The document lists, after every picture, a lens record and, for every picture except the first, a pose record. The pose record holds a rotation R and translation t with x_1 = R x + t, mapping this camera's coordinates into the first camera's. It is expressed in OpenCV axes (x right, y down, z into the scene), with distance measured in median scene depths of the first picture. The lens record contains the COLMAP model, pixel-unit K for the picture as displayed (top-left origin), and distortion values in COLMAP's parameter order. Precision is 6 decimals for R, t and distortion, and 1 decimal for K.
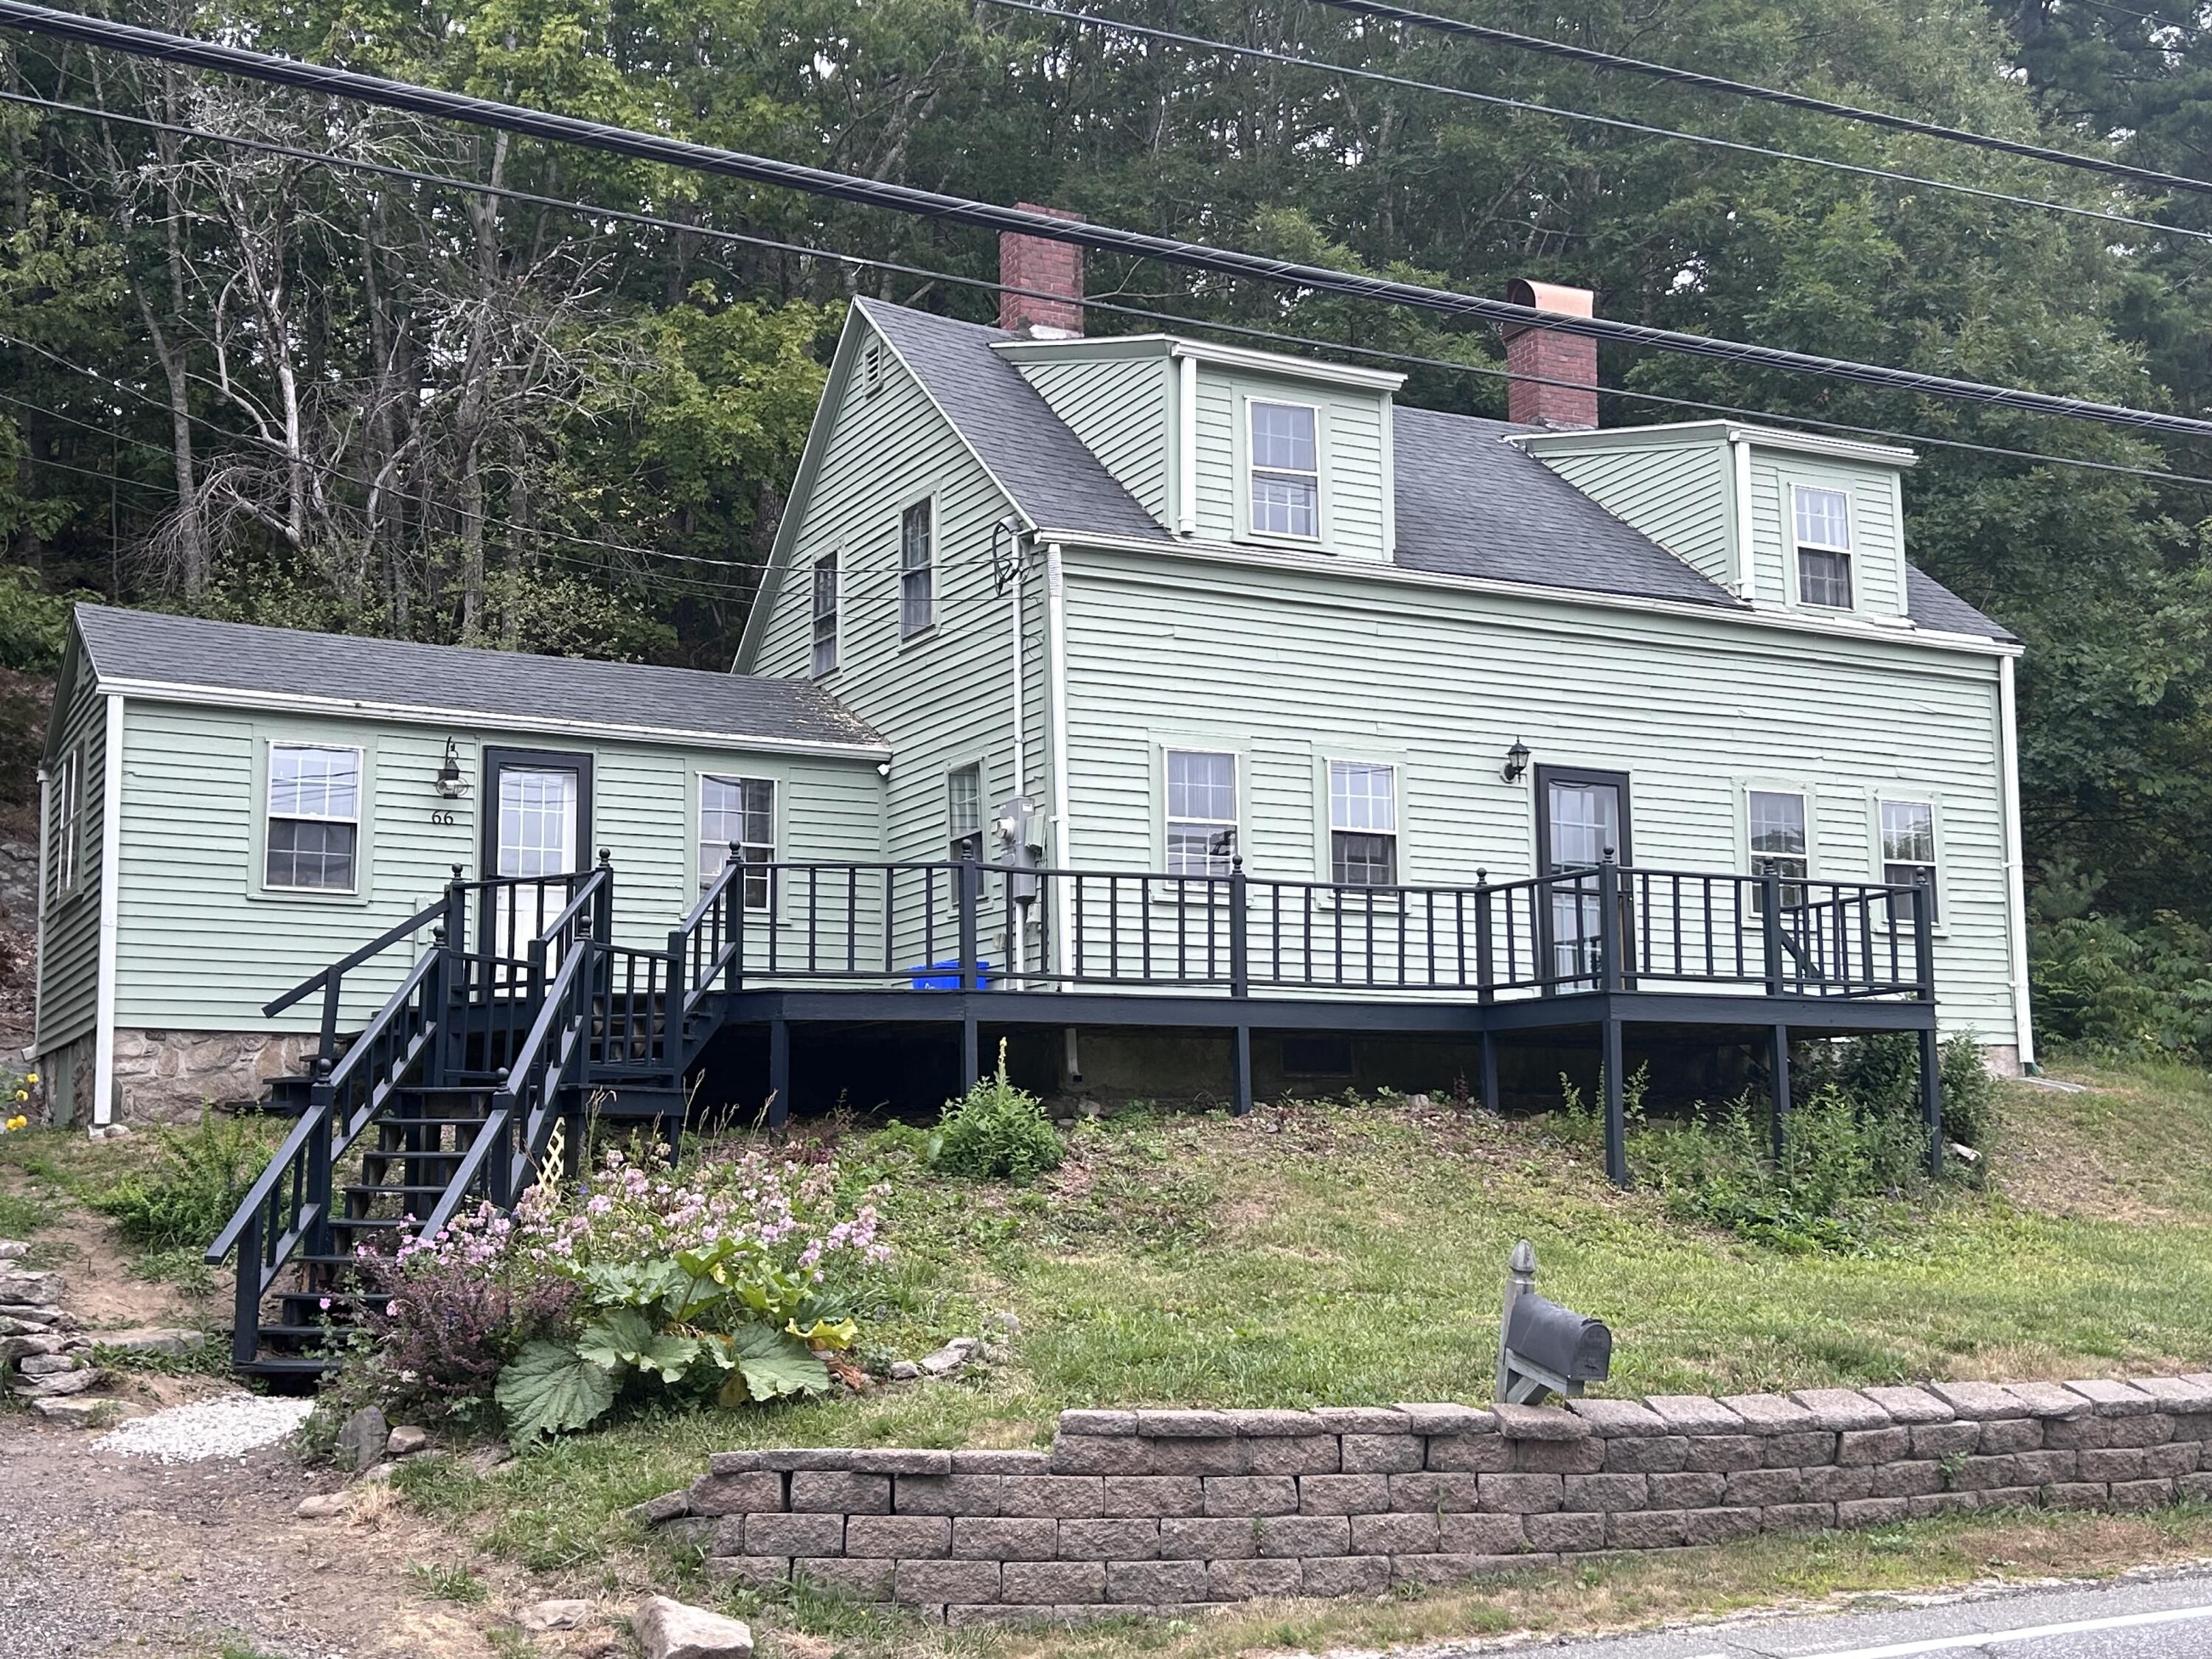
lens RADIAL K [[2599.1, 0, 1101.3], [0, 2599.1, 806.0], [0, 0, 1]] dist [0.036852, 0.000000]
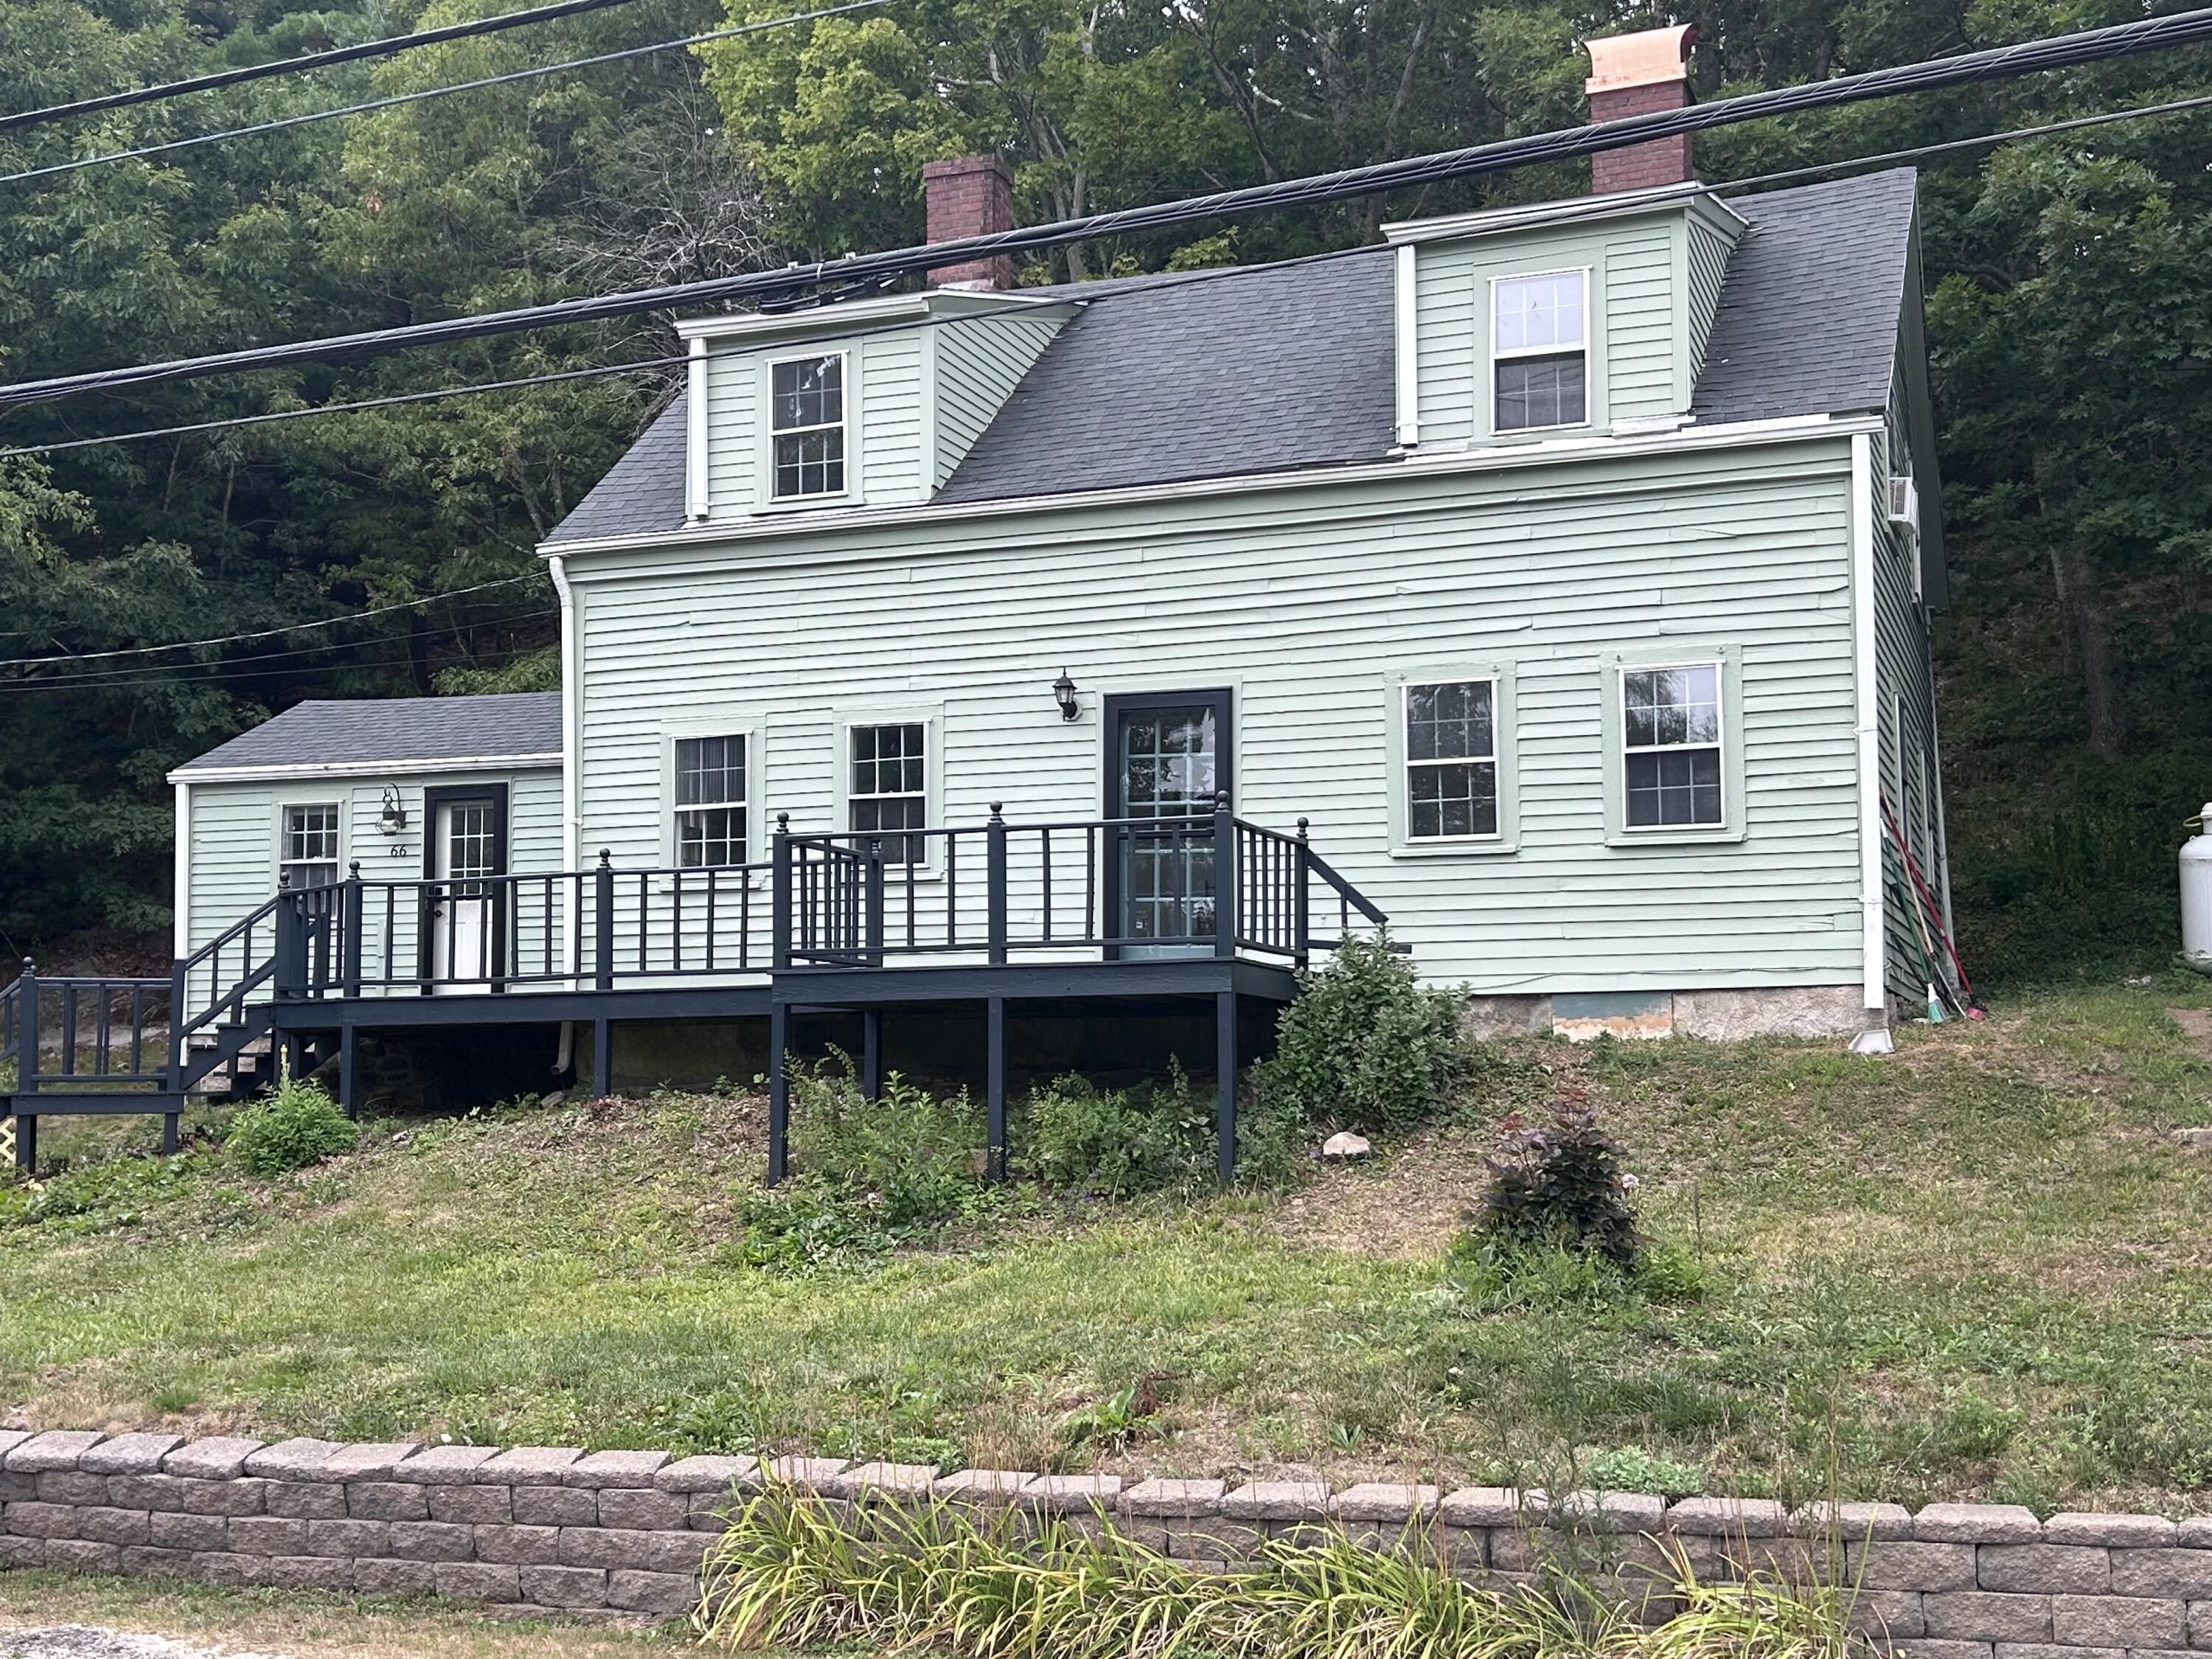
lens RADIAL K [[2631.8, 0, 1101.2], [0, 2631.8, 852.6], [0, 0, 1]] dist [0.039096, 0.000000]
pose [[0.661979, -0.067421, -0.746484, 0.911244], [0.111366, 0.993739, 0.009006, 0.031776], [0.741203, -0.089094, 0.665342, 0.445627]]
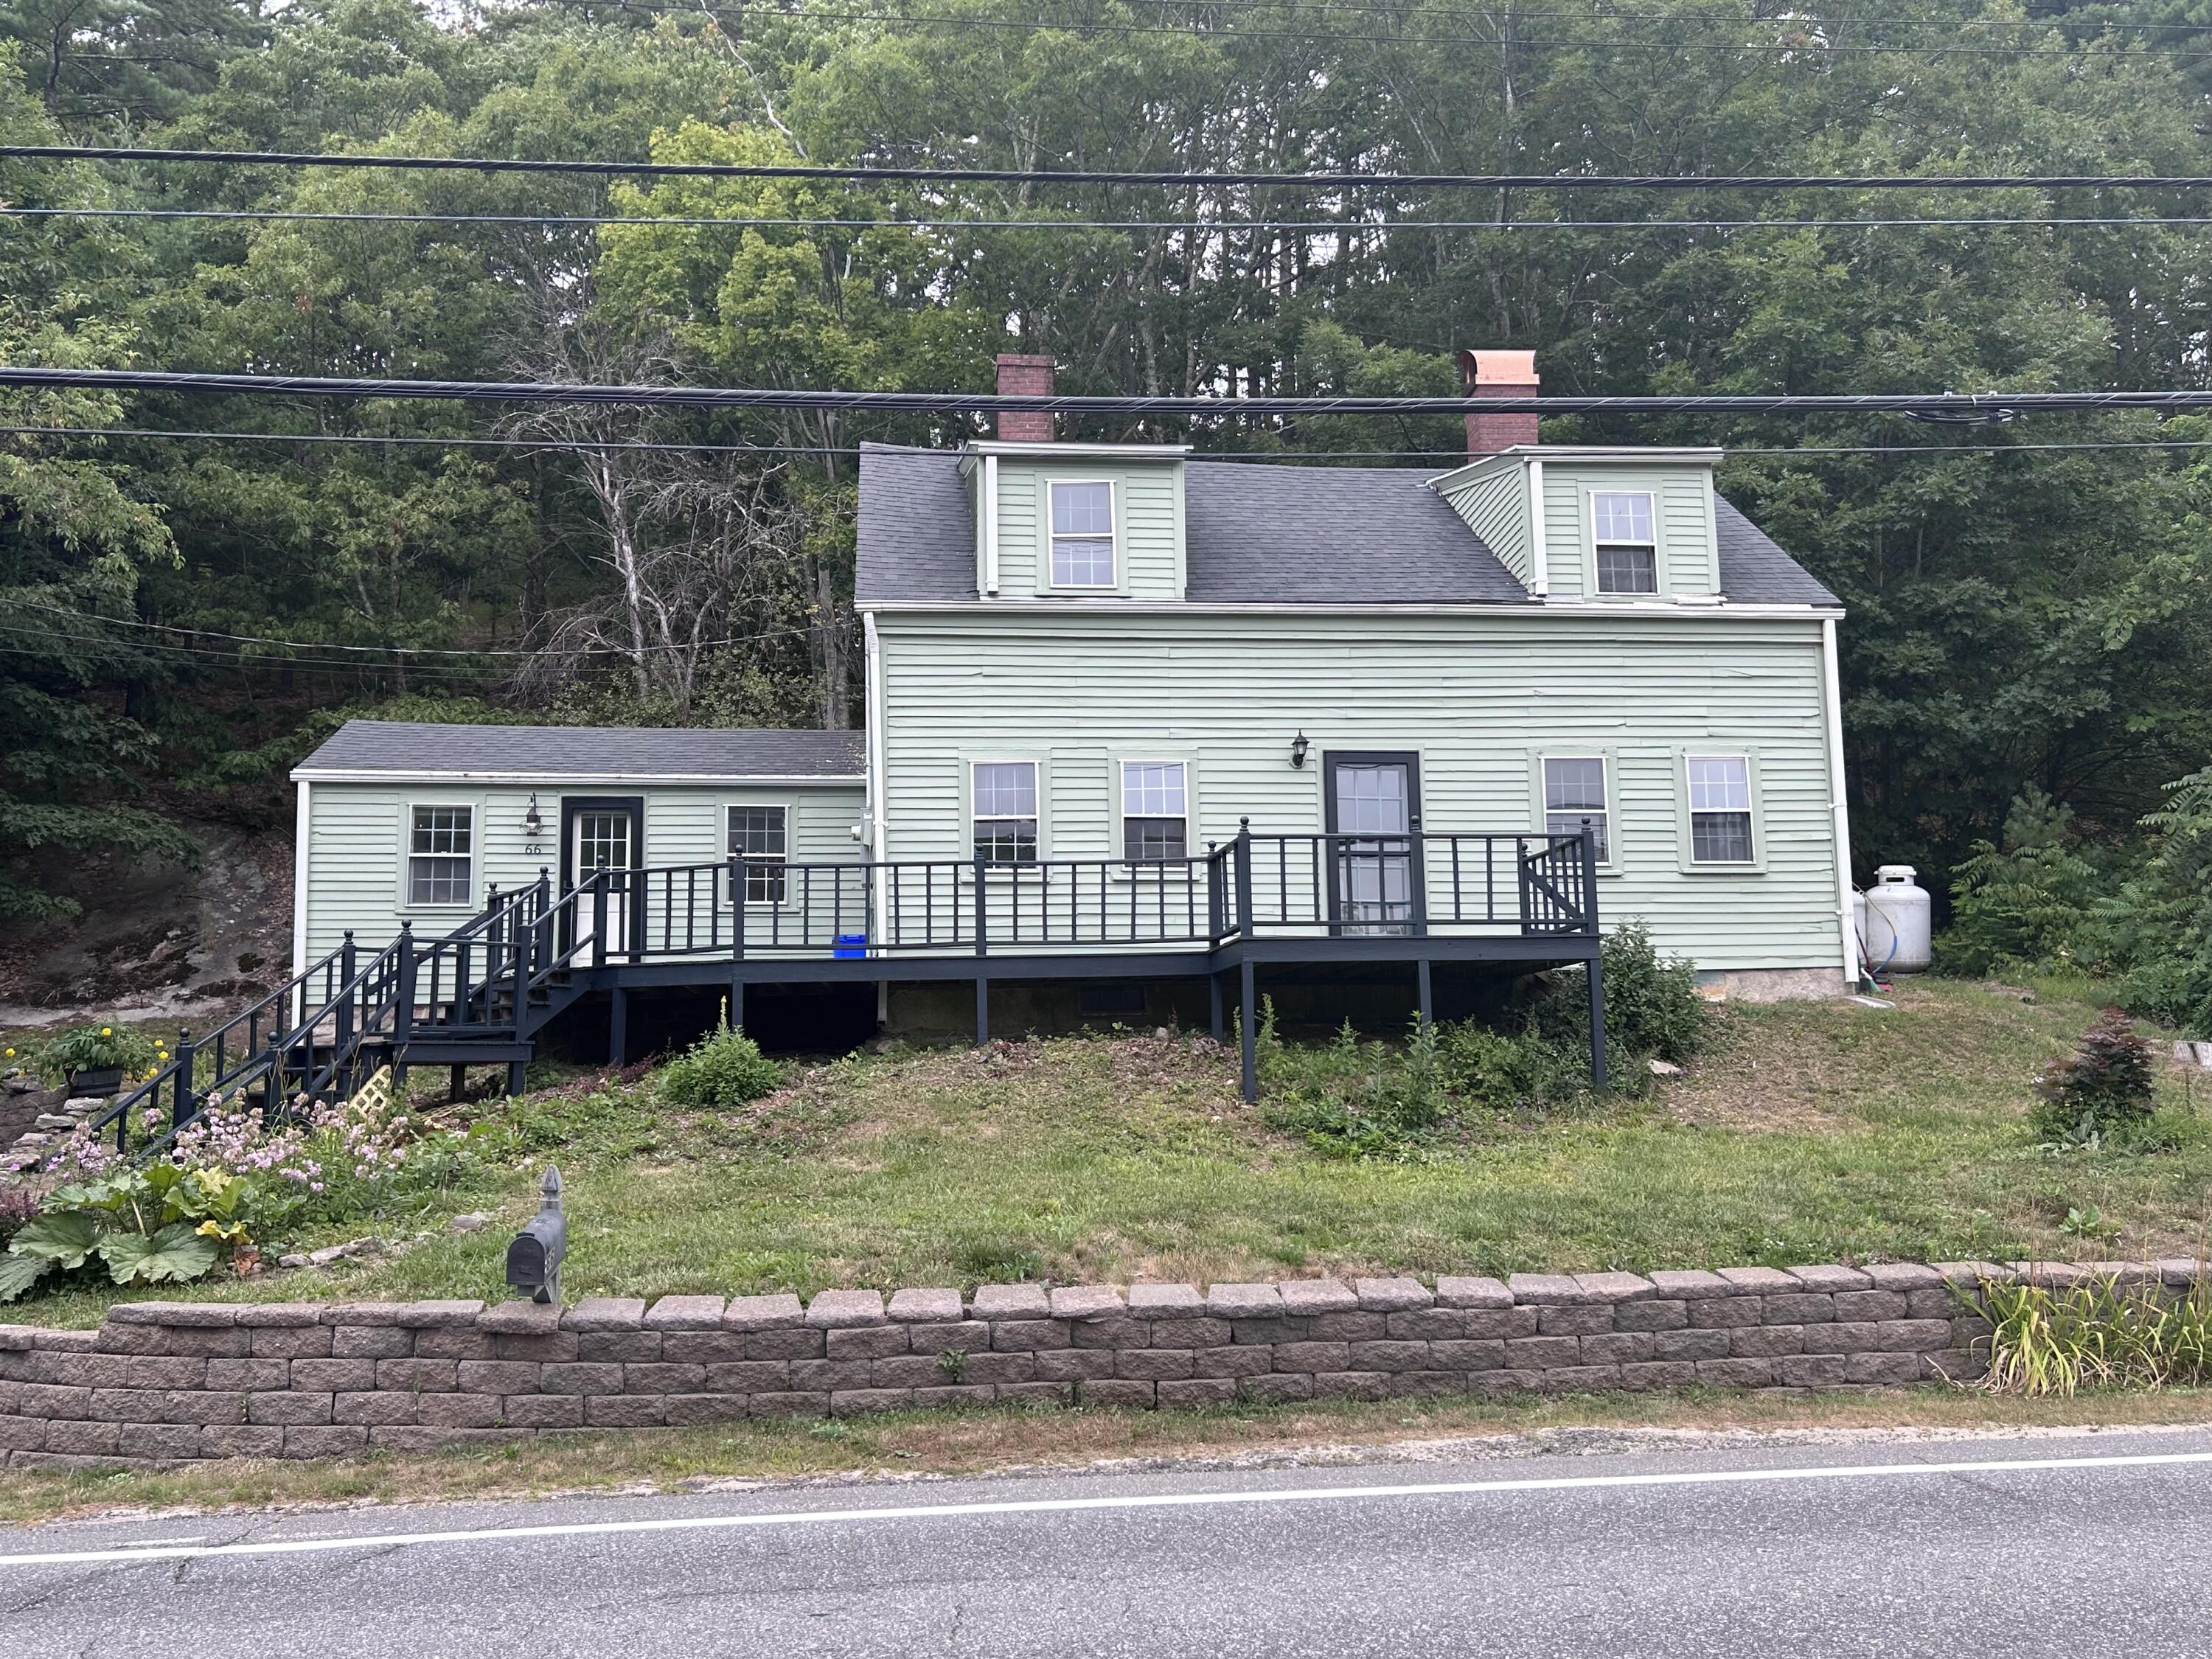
lens RADIAL K [[1849.8, 0, 1109.0], [0, 1849.8, 831.2], [0, 0, 1]] dist [0.047262, -0.040893]
pose [[0.930808, -0.062646, -0.360101, 0.421266], [0.065432, 0.997847, -0.004462, 0.020421], [0.359605, -0.019409, 0.932903, 0.175236]]
